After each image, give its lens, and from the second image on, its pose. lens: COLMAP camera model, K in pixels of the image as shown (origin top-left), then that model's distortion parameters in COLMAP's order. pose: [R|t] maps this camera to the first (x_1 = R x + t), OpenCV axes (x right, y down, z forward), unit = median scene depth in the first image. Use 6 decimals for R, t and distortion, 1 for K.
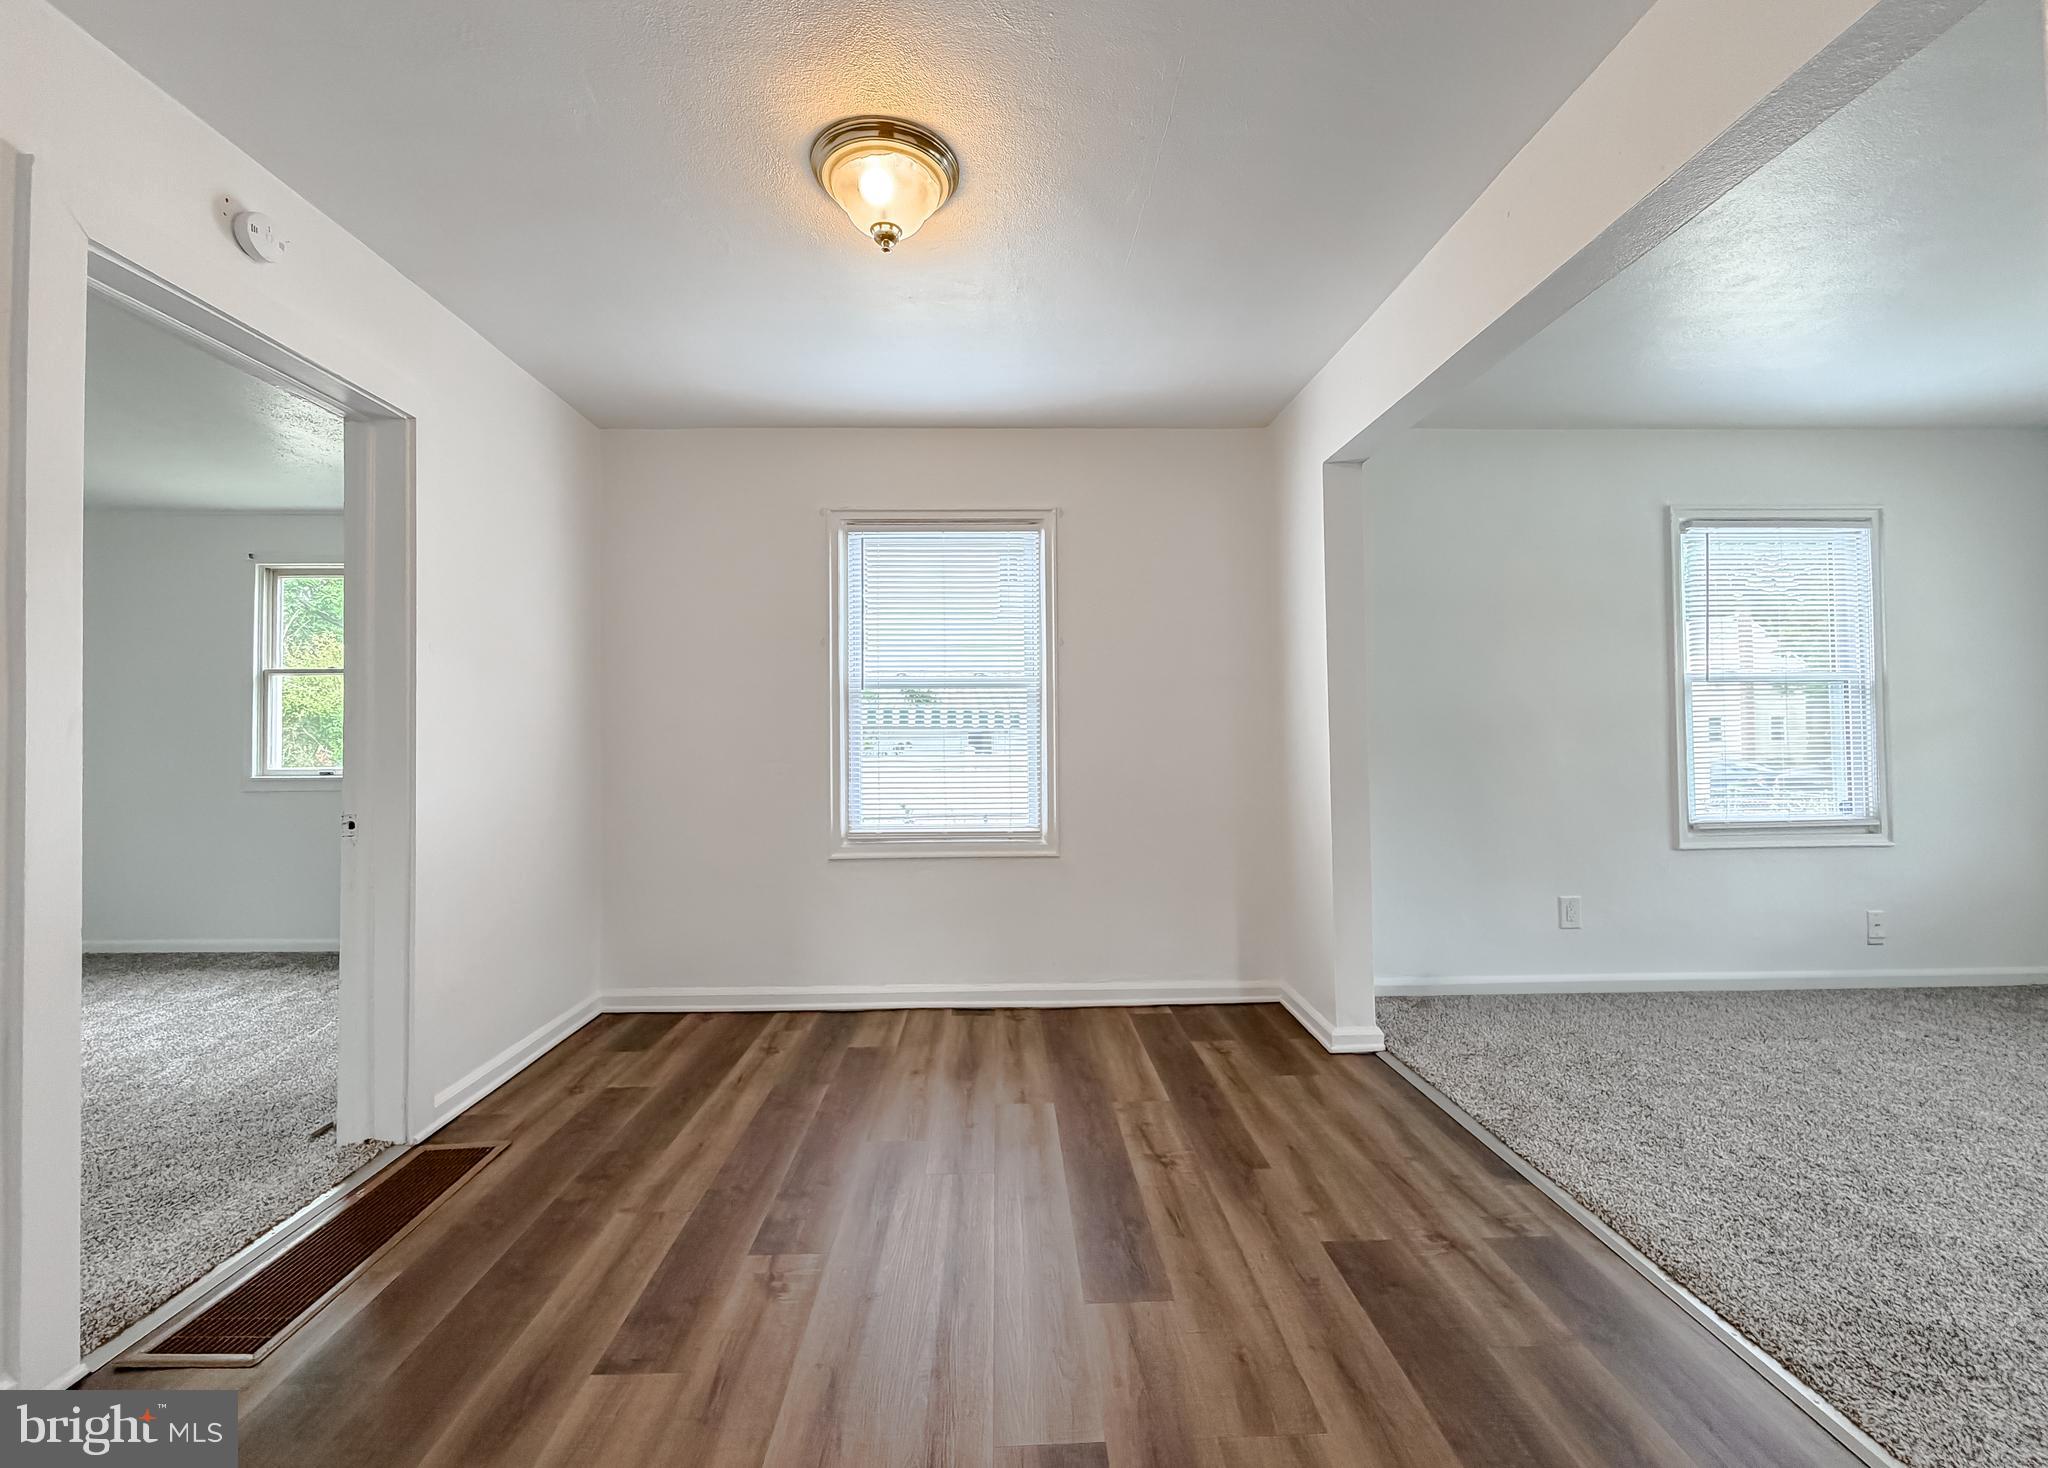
lens RADIAL K [[834.7, 0, 1021.5], [0, 834.7, 717.0], [0, 0, 1]] dist [0.001579, 0.000219]
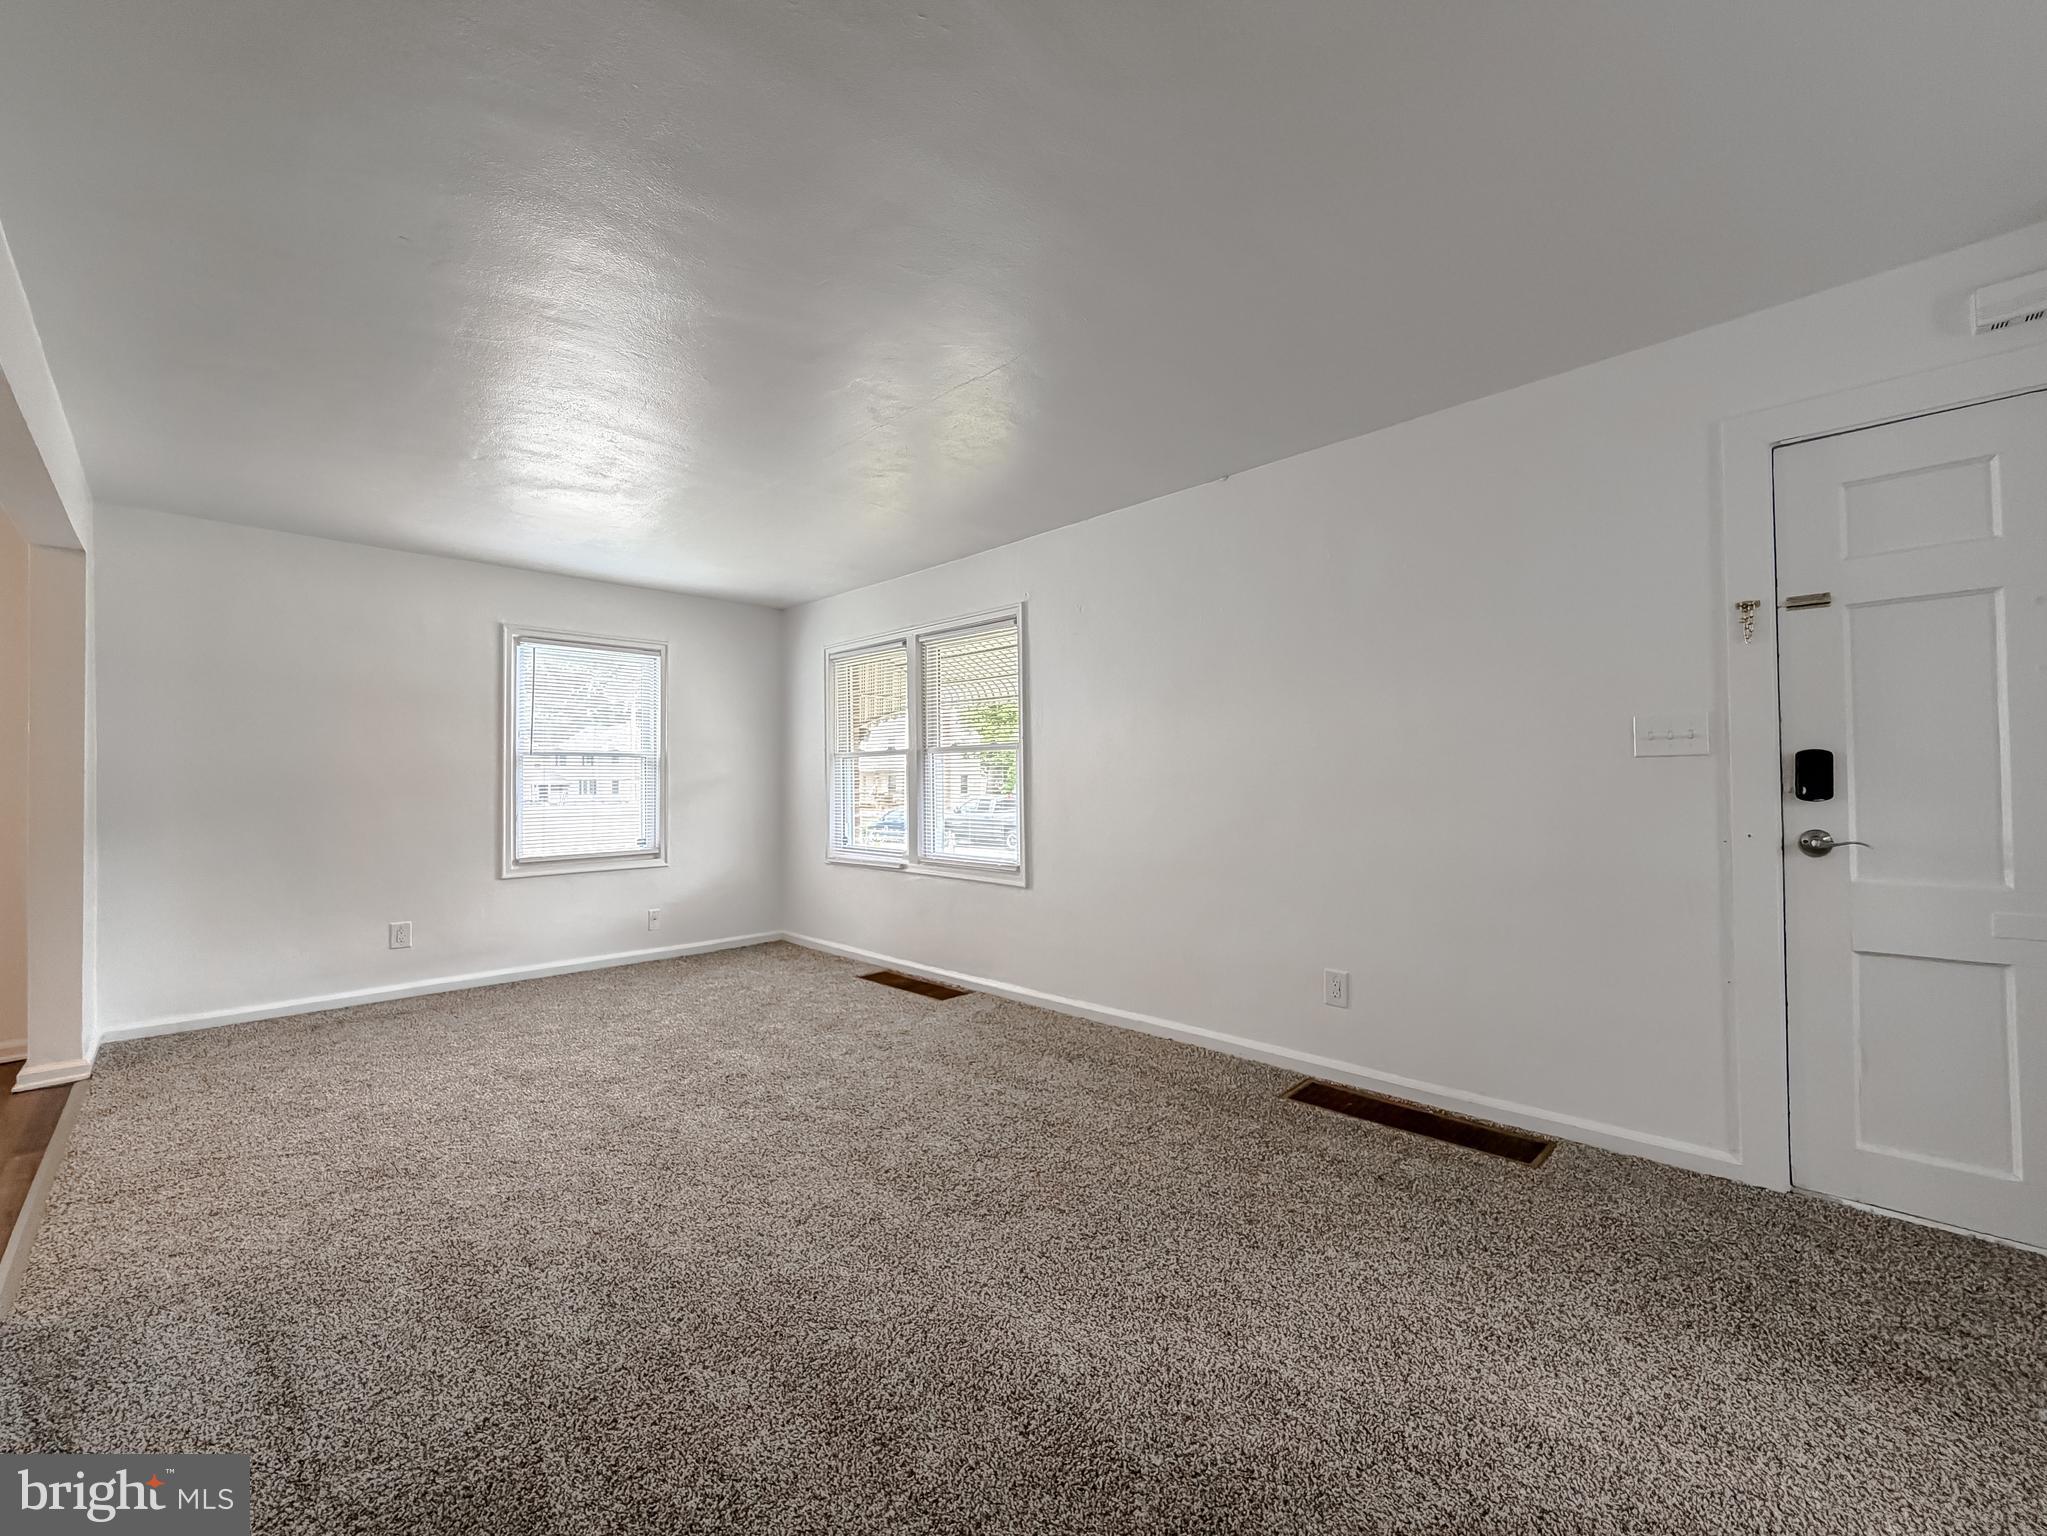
lens RADIAL K [[815.9, 0, 1032.4], [0, 815.9, 788.5], [0, 0, 1]] dist [-0.000723, 0.000354]
pose [[0.724704, -0.002217, 0.689056, 0.627231], [-0.015678, 0.999683, 0.019705, -0.035132], [-0.688882, -0.025084, 0.724440, -0.699429]]
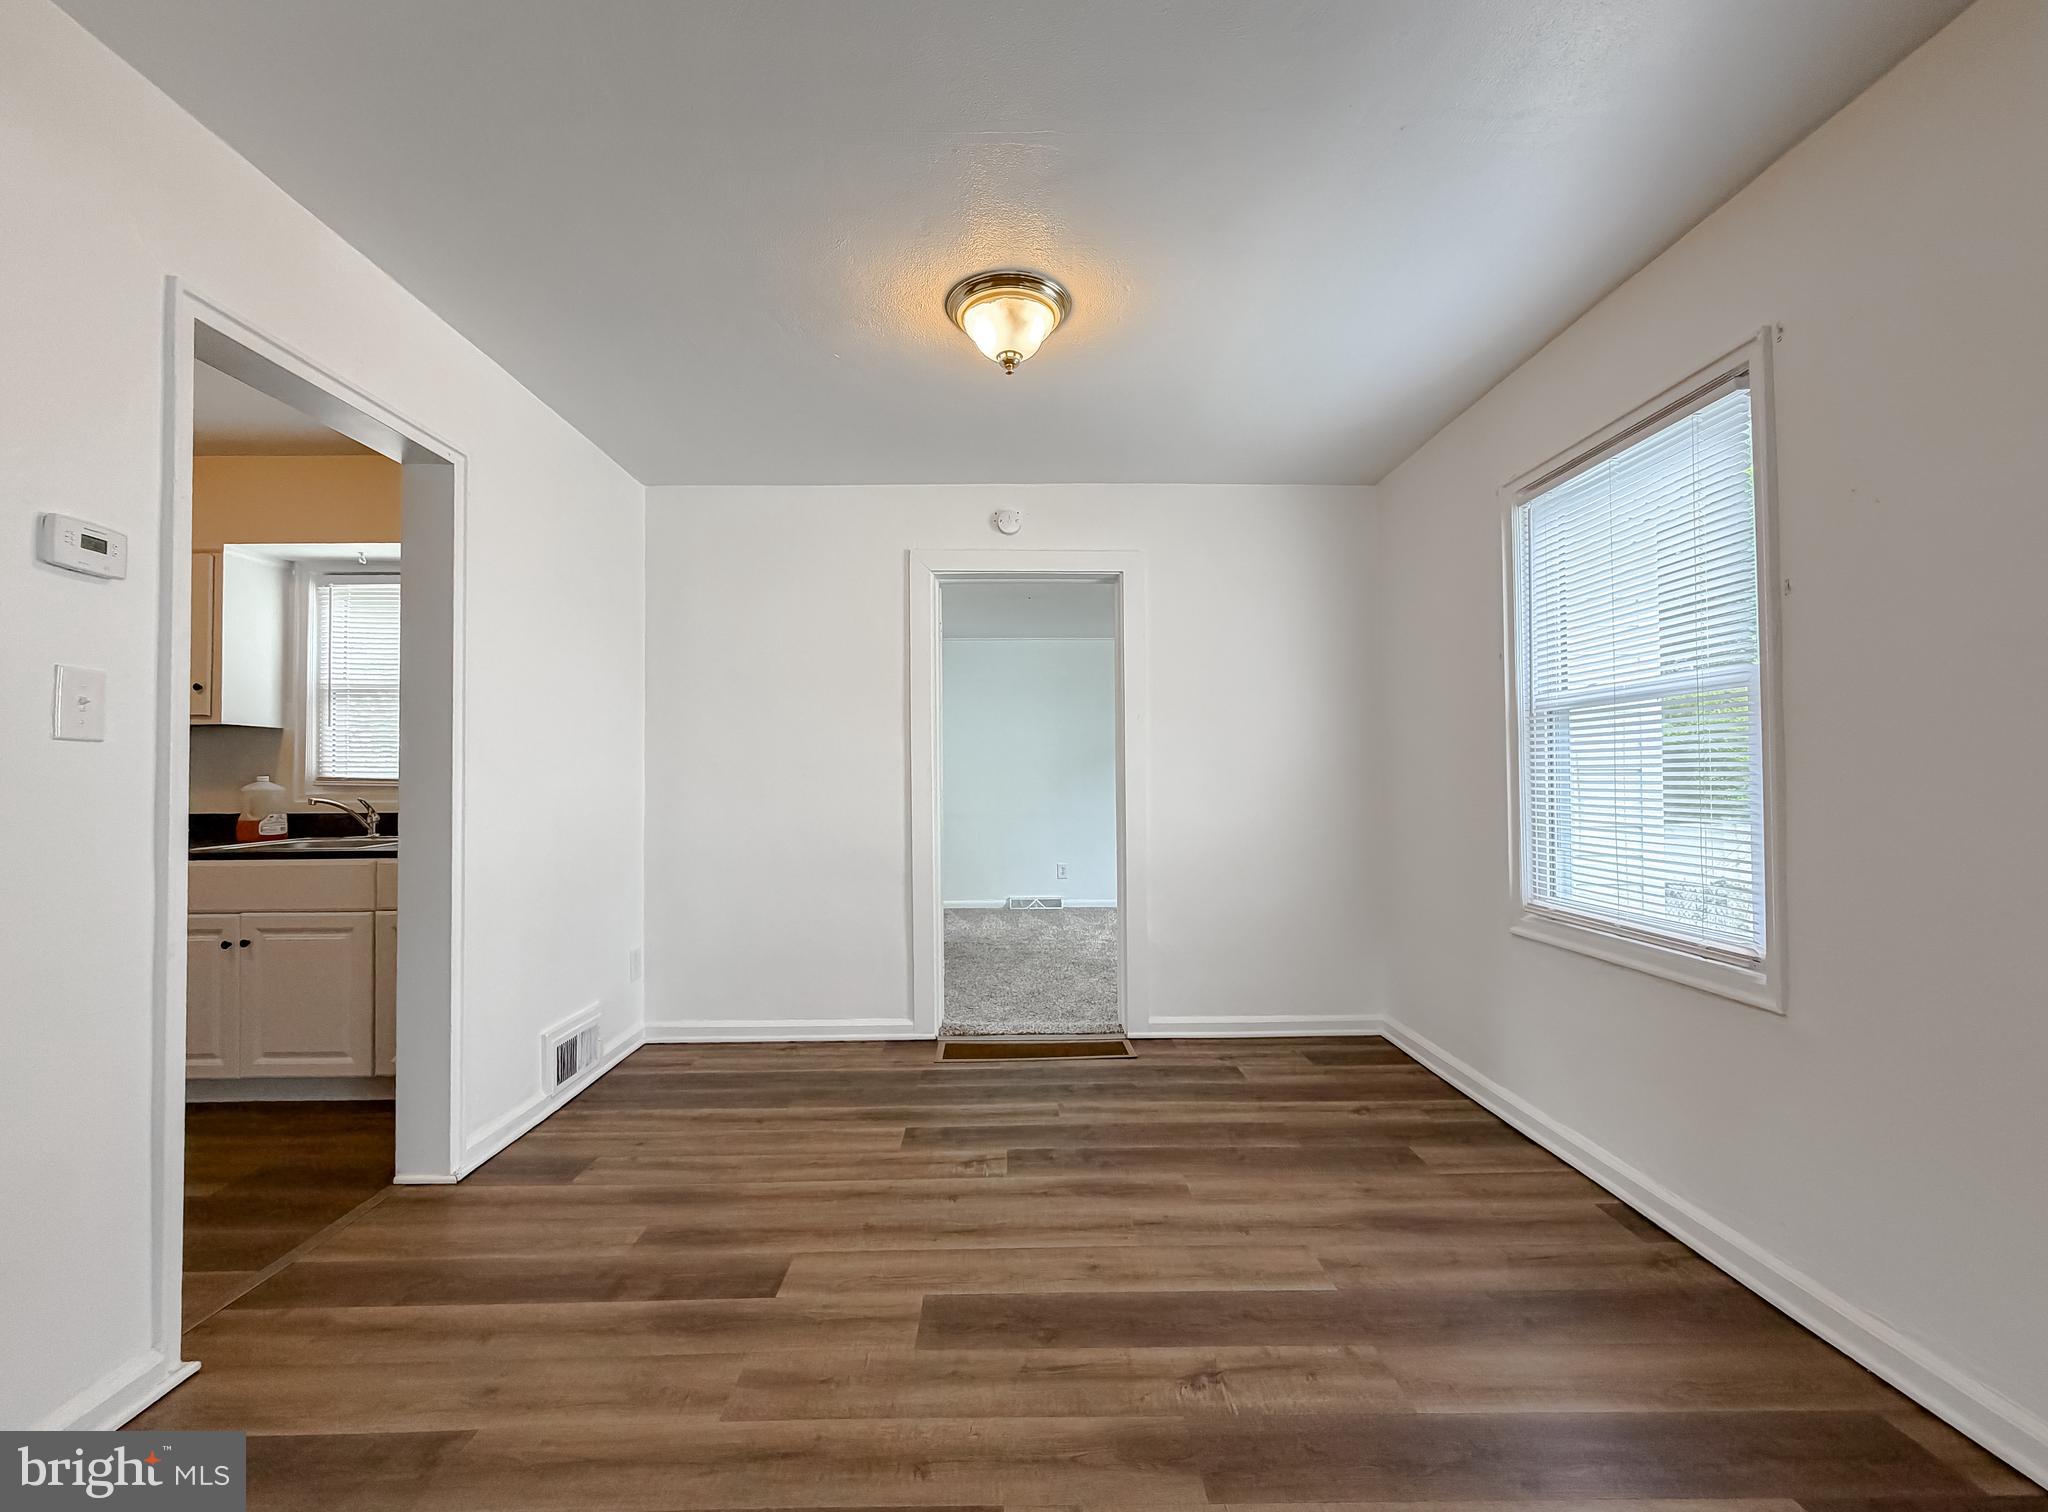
lens RADIAL K [[837.1, 0, 1016.6], [0, 837.1, 766.3], [0, 0, 1]] dist [0.000078, 0.000158]
pose [[-0.015079, -0.010694, -0.999829, 0.685734], [0.028093, 0.999544, -0.011115, 0.012699], [0.999492, -0.028256, -0.014771, 0.670901]]
